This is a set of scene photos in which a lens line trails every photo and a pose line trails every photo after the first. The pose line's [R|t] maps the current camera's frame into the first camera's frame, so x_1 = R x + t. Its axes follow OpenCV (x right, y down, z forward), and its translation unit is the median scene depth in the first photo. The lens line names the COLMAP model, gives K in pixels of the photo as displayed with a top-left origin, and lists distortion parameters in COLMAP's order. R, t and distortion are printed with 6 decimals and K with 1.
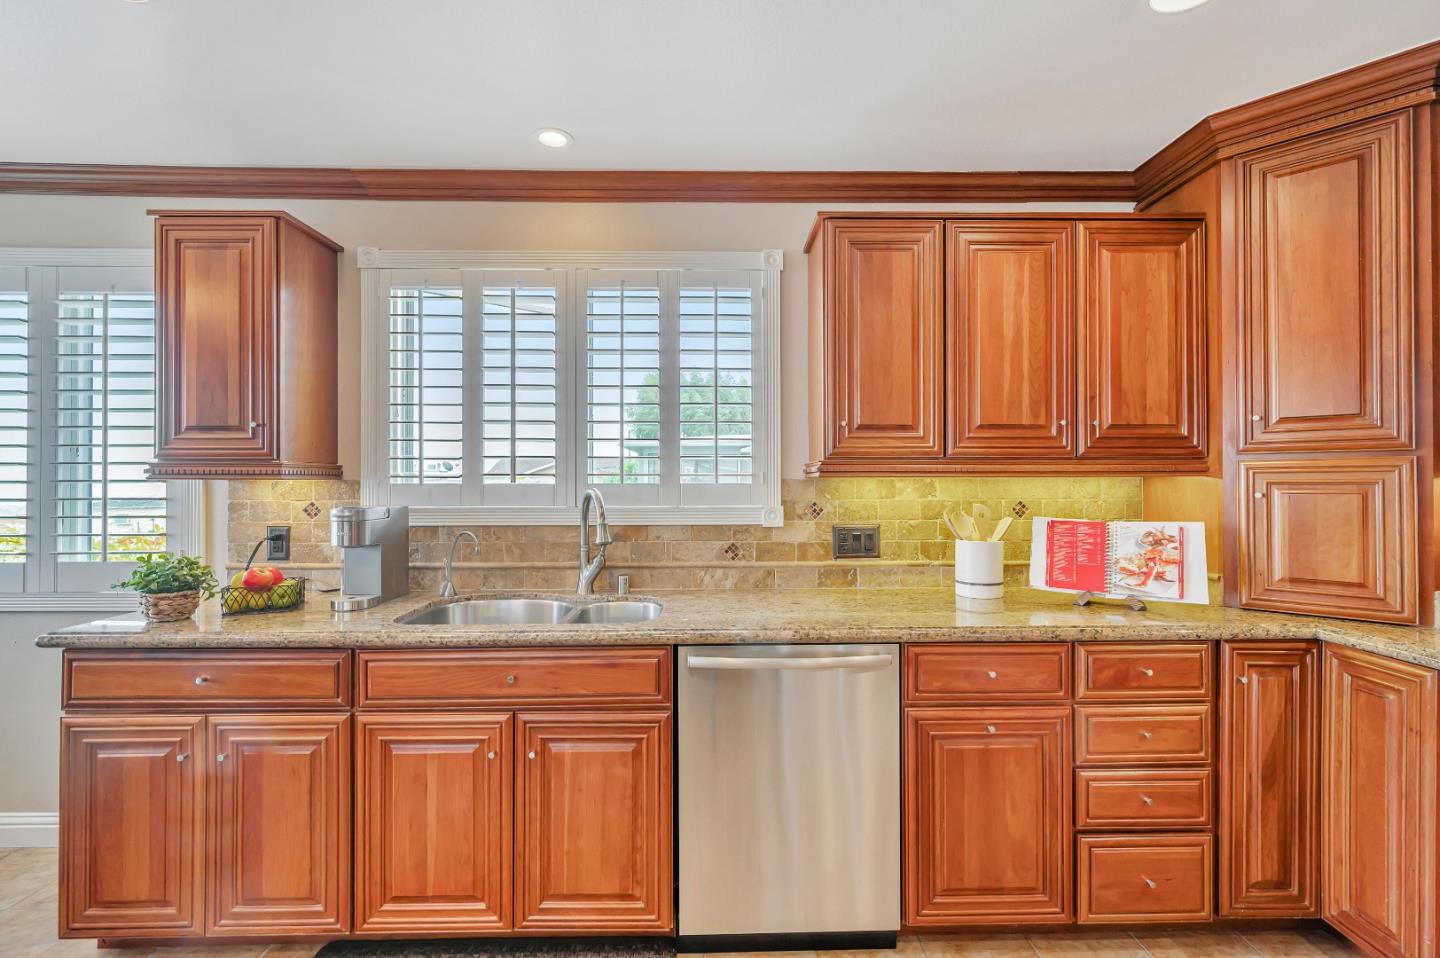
lens RADIAL K [[643.4, 0, 715.7], [0, 643.4, 479.2], [0, 0, 1]] dist [0.003023, -0.000574]
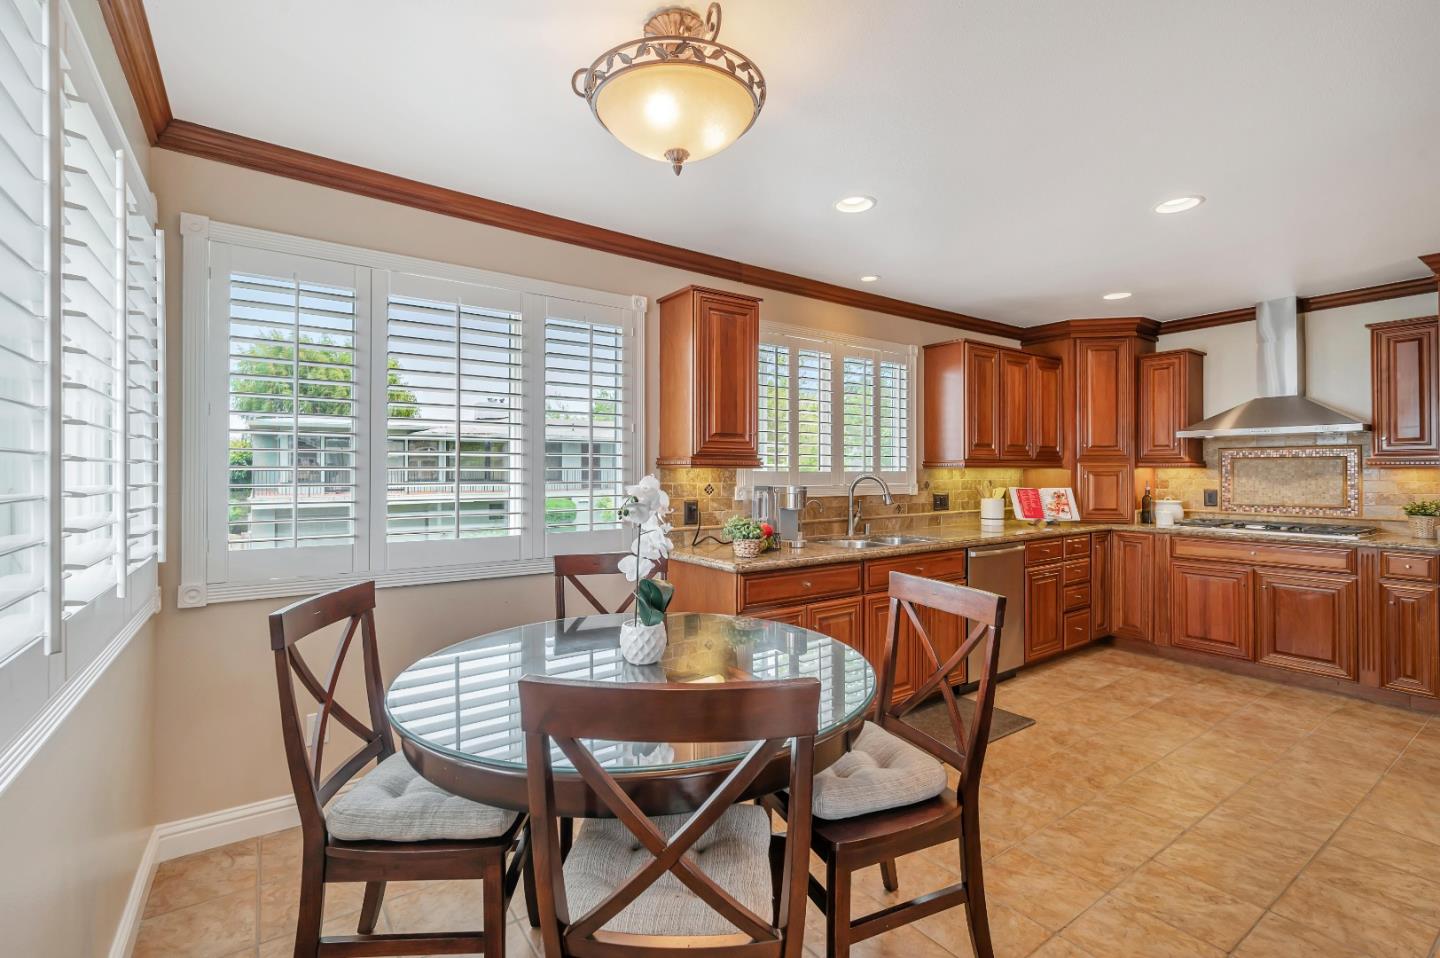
lens RADIAL K [[643.4, 0, 718.8], [0, 643.4, 466.7], [0, 0, 1]] dist [0.003023, -0.000574]
pose [[0.824817, 0.005636, 0.565372, -1.592416], [-0.005620, 0.999983, -0.001770, -0.000501], [-0.565372, -0.001718, 0.824834, -0.235684]]
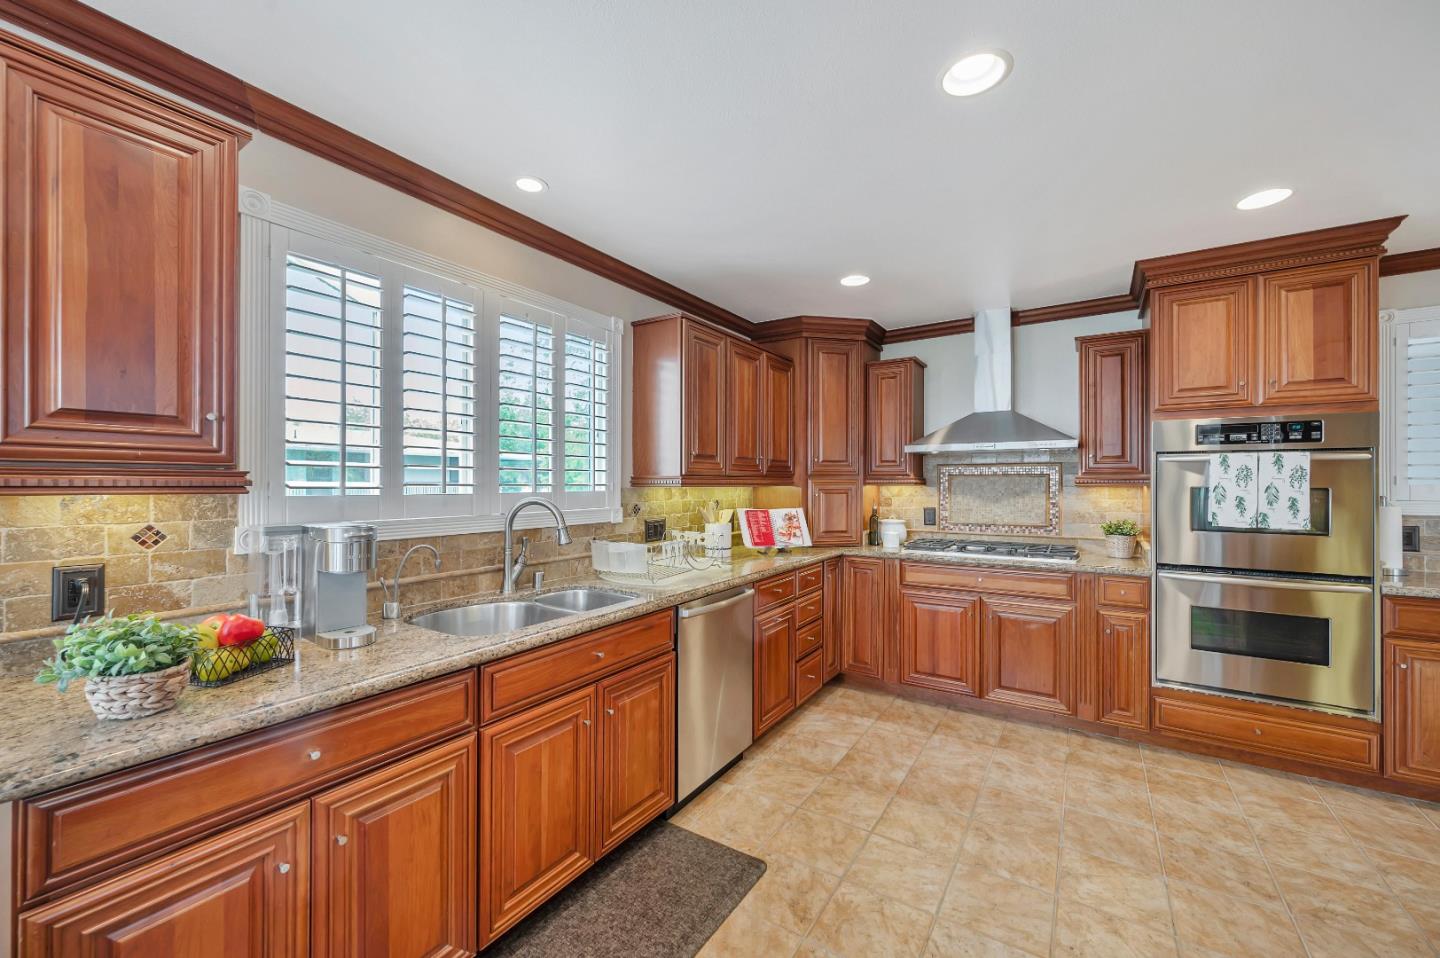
lens RADIAL K [[570.0, 0, 720.4], [0, 570.0, 483.3], [0, 0, 1]] dist [-0.000761, -0.000117]
pose [[0.554353, 0.001303, 0.832280, -0.883802], [-0.007544, 0.999966, 0.003459, -0.017154], [-0.832247, -0.008196, 0.554344, 0.172758]]
